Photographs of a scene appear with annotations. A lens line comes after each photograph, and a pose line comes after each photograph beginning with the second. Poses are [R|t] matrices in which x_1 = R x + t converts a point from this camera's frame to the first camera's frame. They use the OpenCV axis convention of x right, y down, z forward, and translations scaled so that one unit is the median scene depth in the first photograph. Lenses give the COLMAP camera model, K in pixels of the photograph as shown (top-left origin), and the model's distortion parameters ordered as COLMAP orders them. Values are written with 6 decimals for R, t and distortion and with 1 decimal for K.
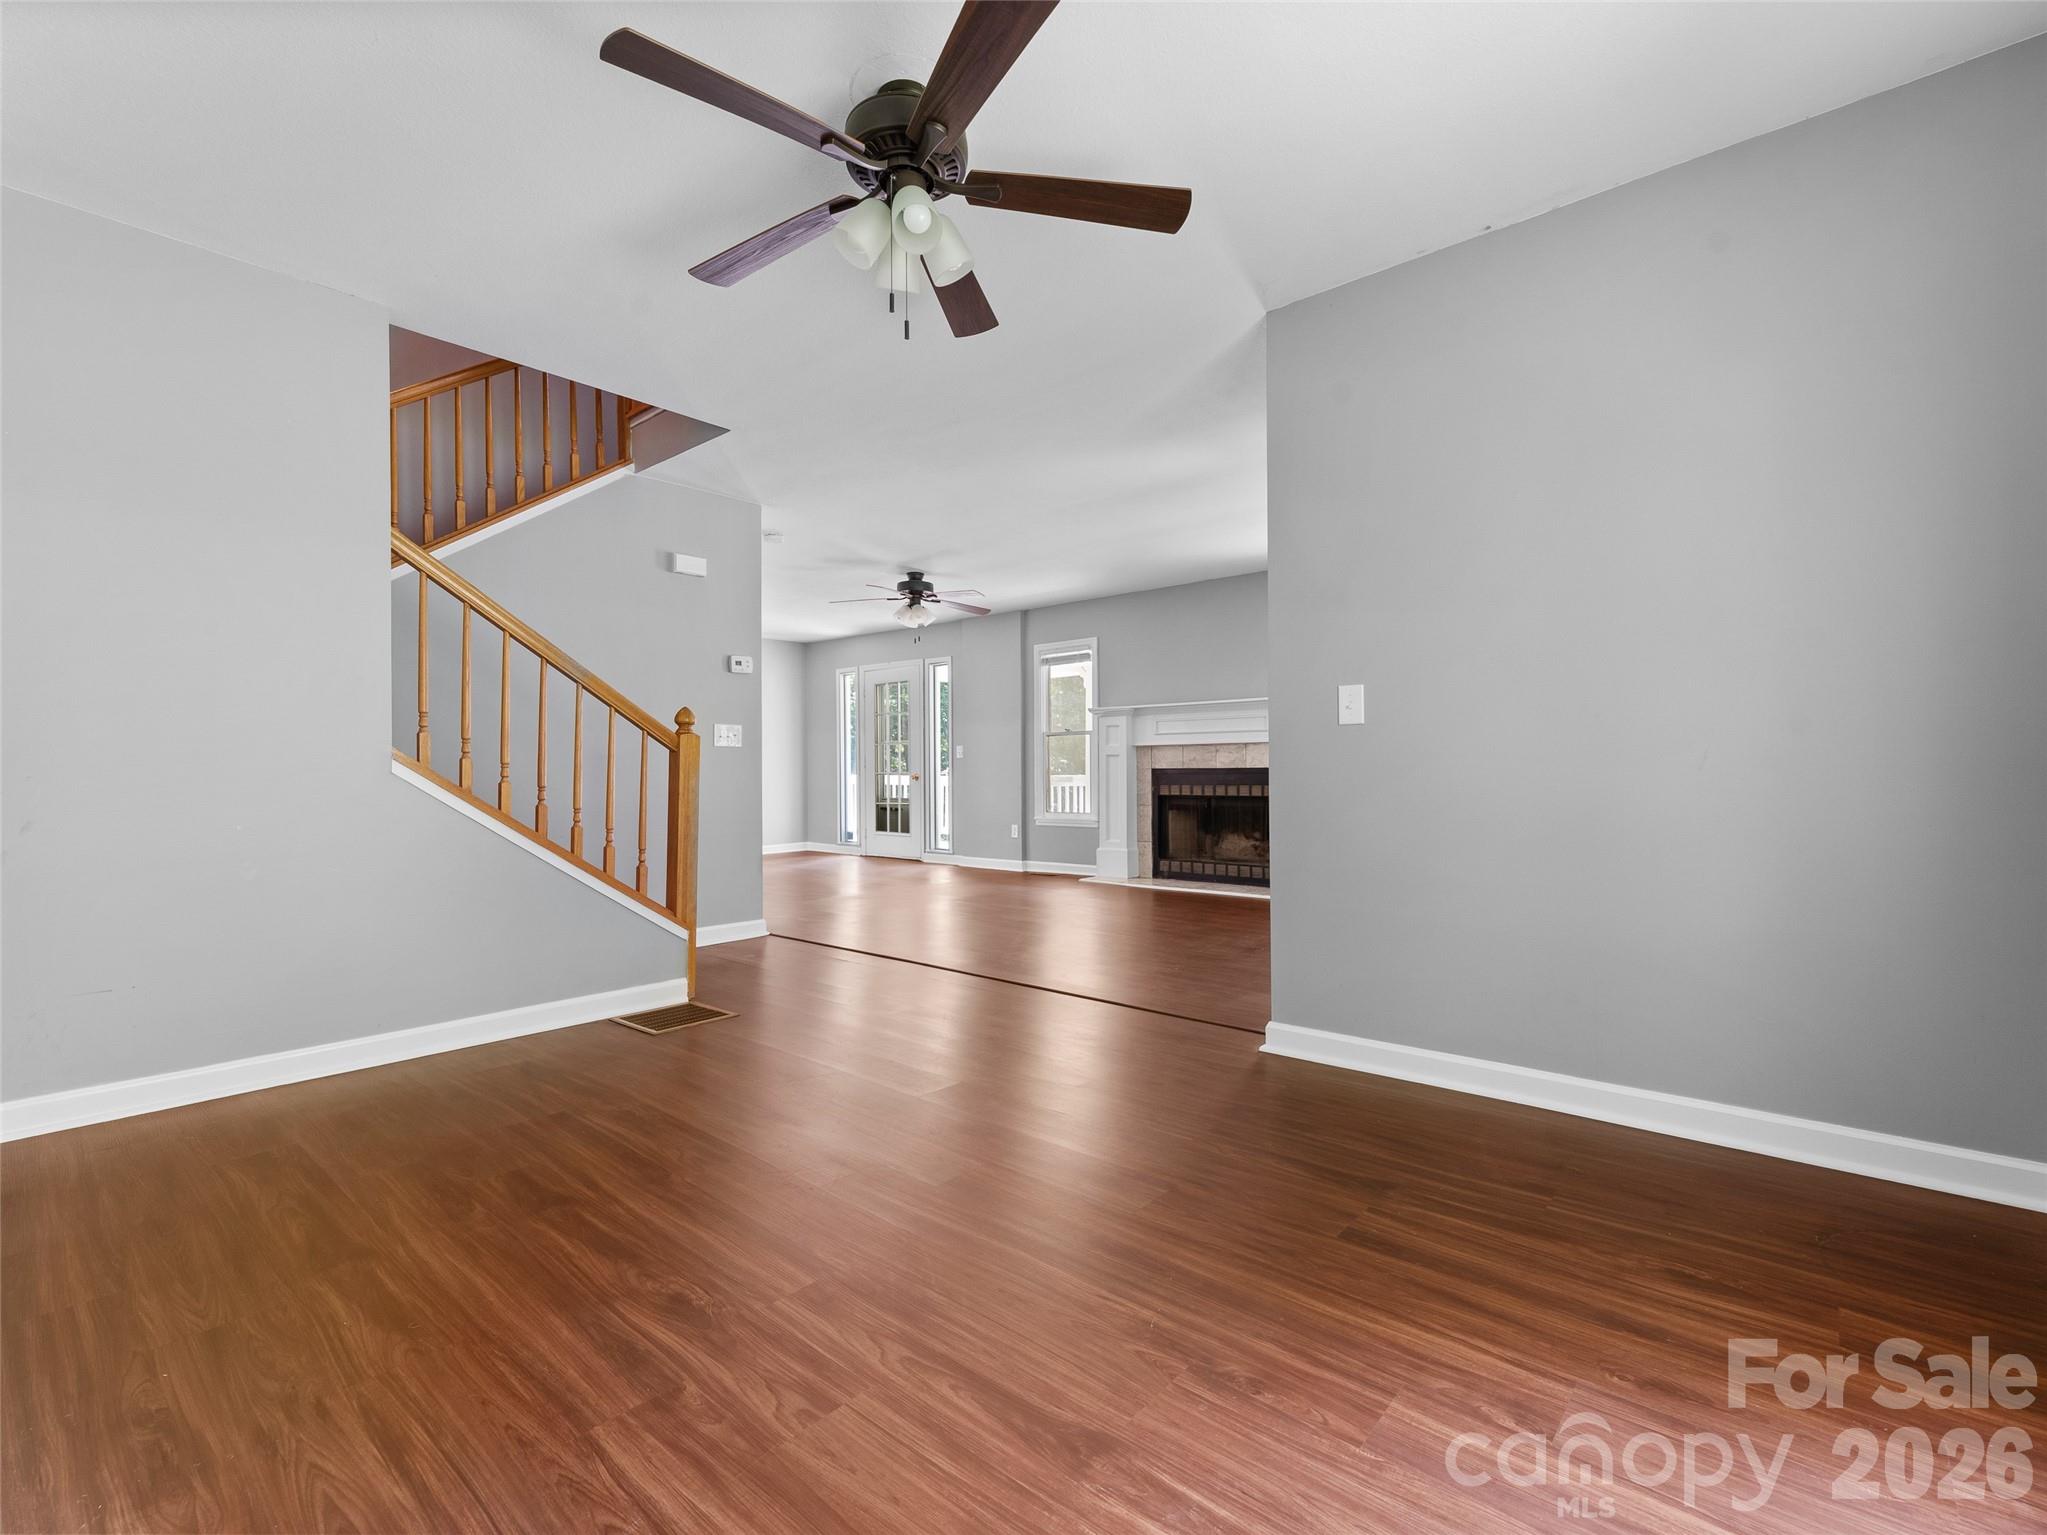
lens RADIAL K [[929.6, 0, 1008.0], [0, 929.6, 764.5], [0, 0, 1]] dist [-0.003963, 0.000228]
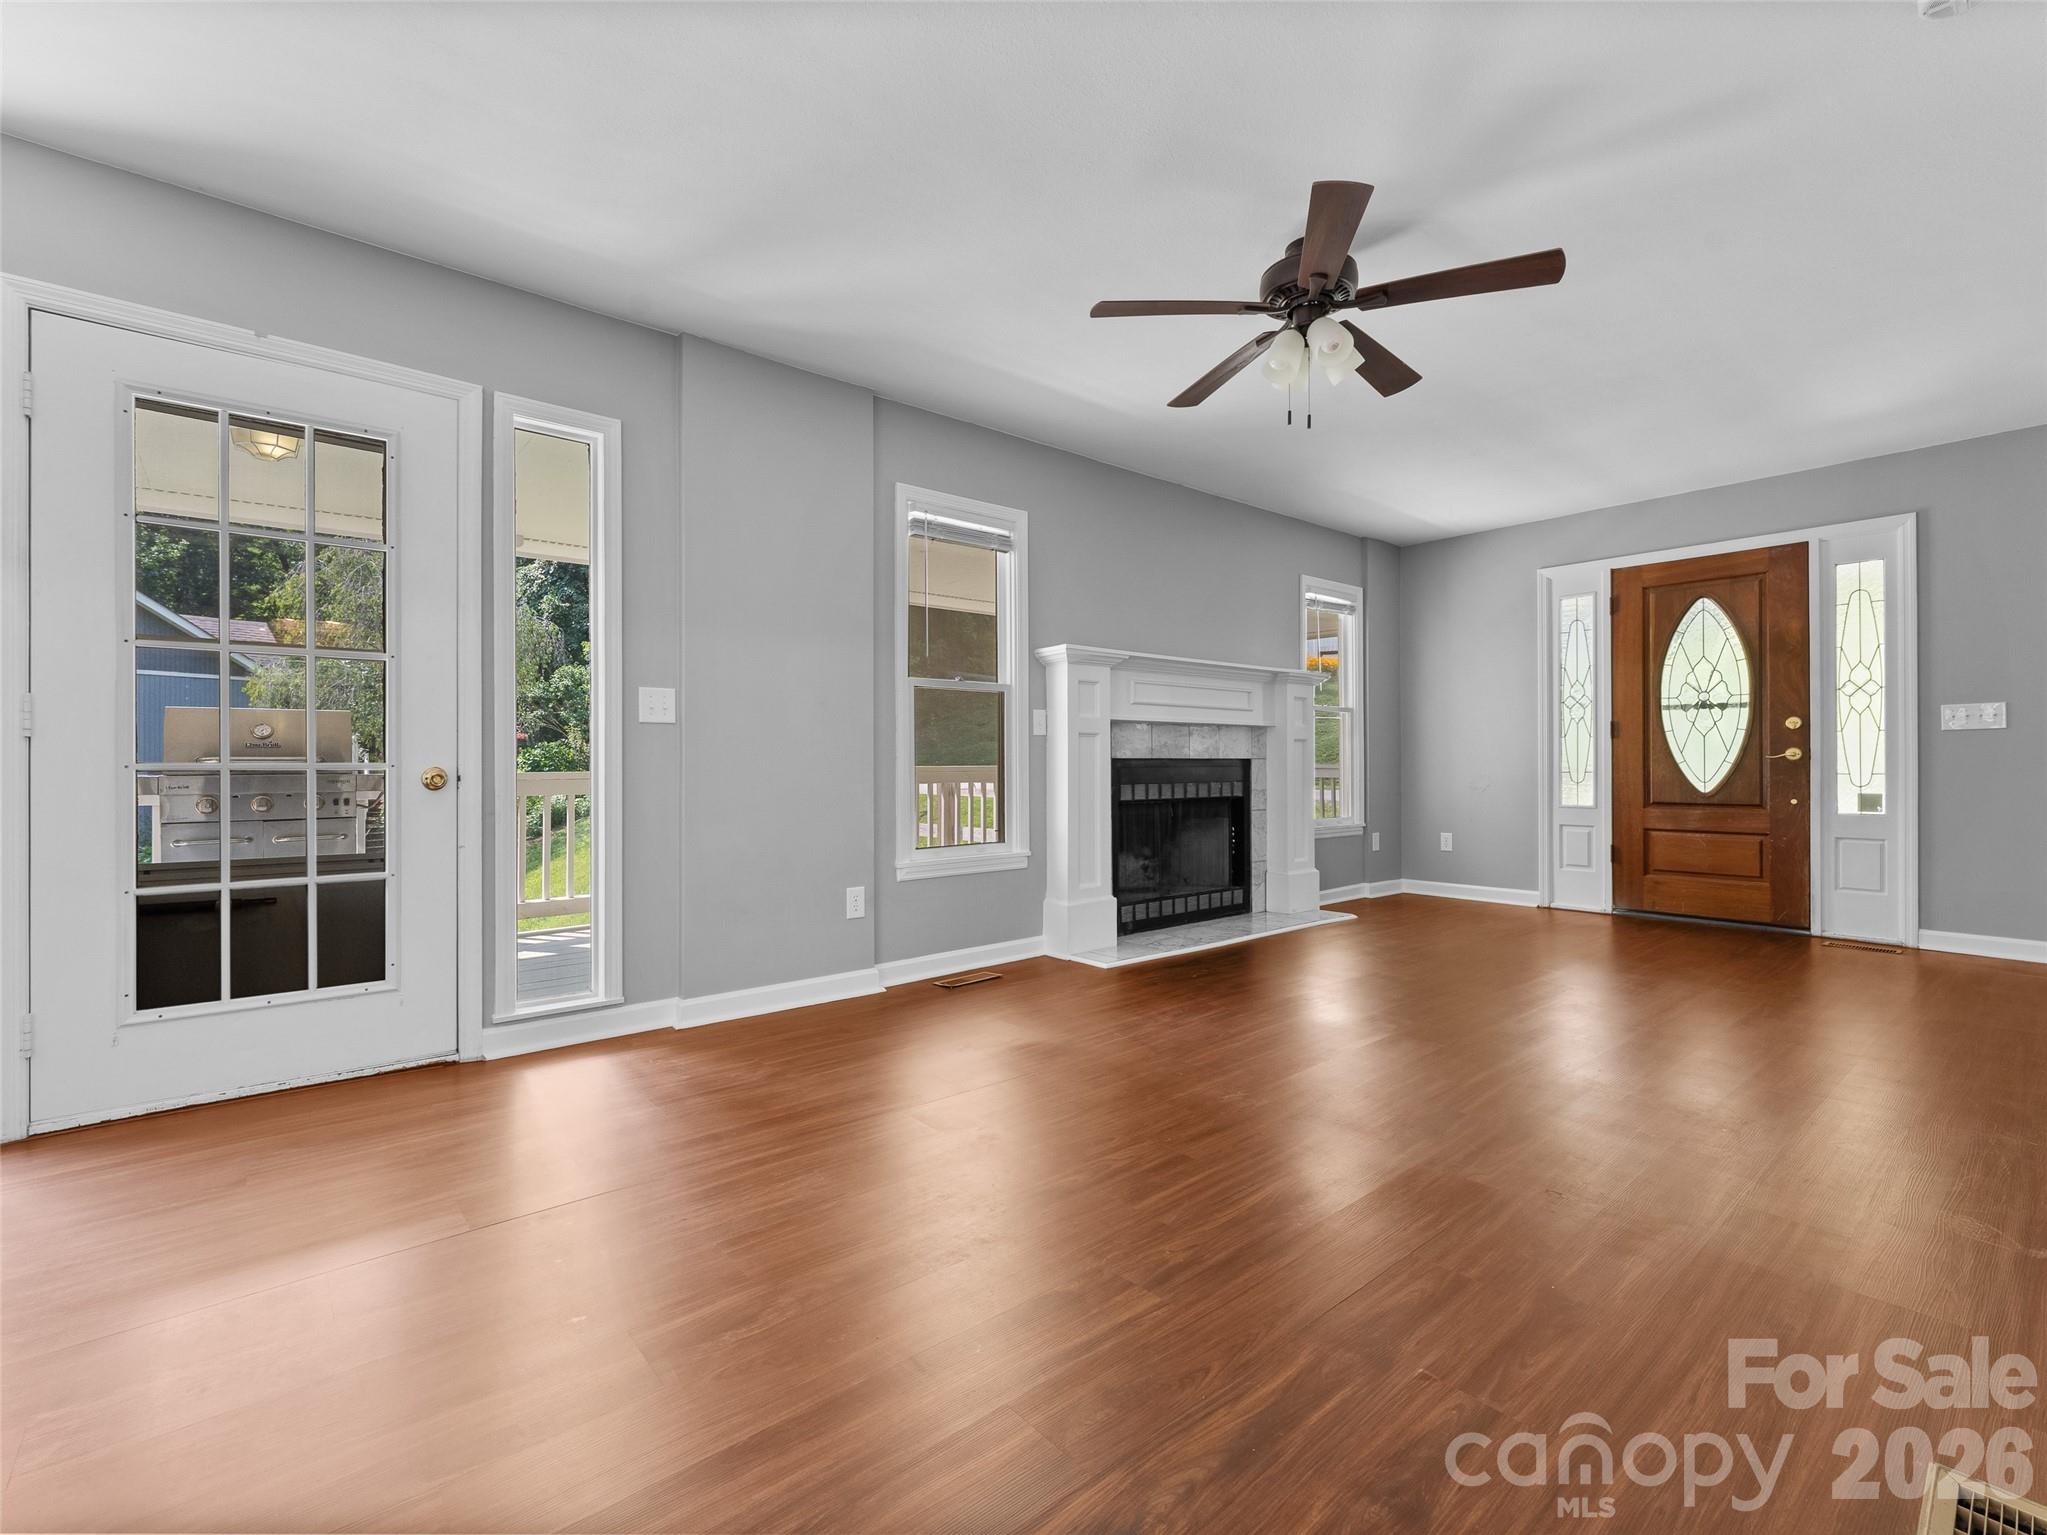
lens RADIAL K [[929.6, 0, 1023.5], [0, 929.6, 763.8], [0, 0, 1]] dist [-0.003963, 0.000228]
pose [[0.127518, 0.008835, 0.991797, -0.454406], [-0.003501, 0.999958, -0.008458, 0.013479], [-0.991830, -0.002394, 0.127543, 0.977293]]
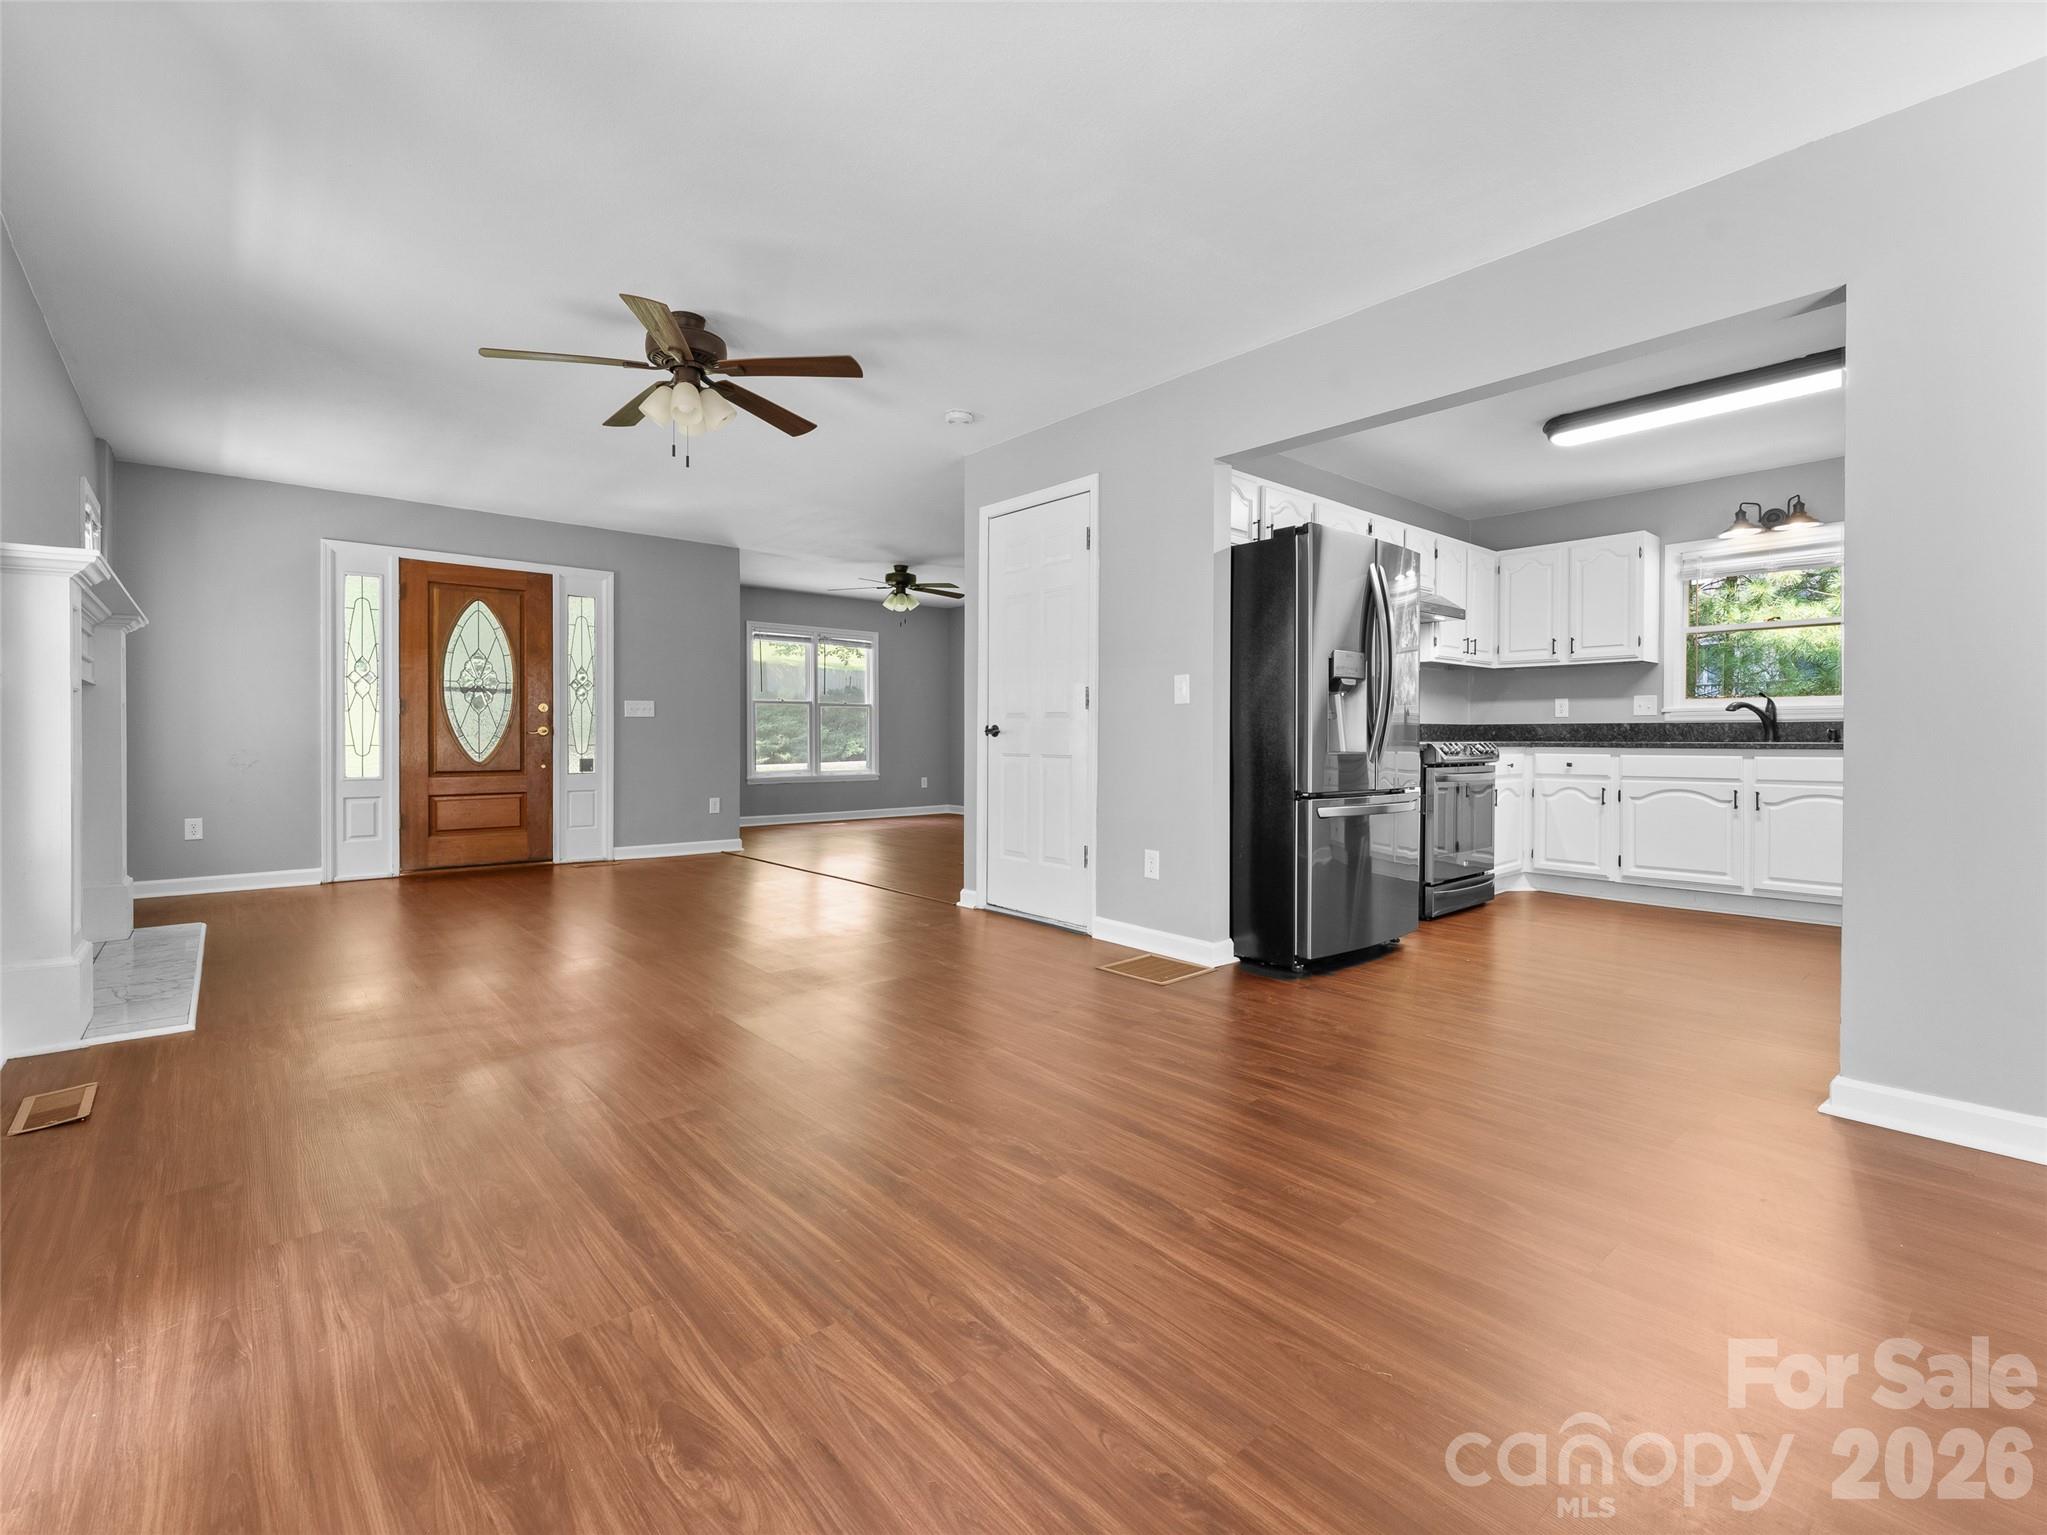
lens RADIAL K [[929.6, 0, 1034.2], [0, 929.6, 743.5], [0, 0, 1]] dist [-0.003963, 0.000228]
pose [[-0.994068, 0.003670, 0.108696, -0.294973], [0.003956, 0.999989, 0.002420, 0.010746], [-0.108686, 0.002836, -0.994072, 1.337116]]
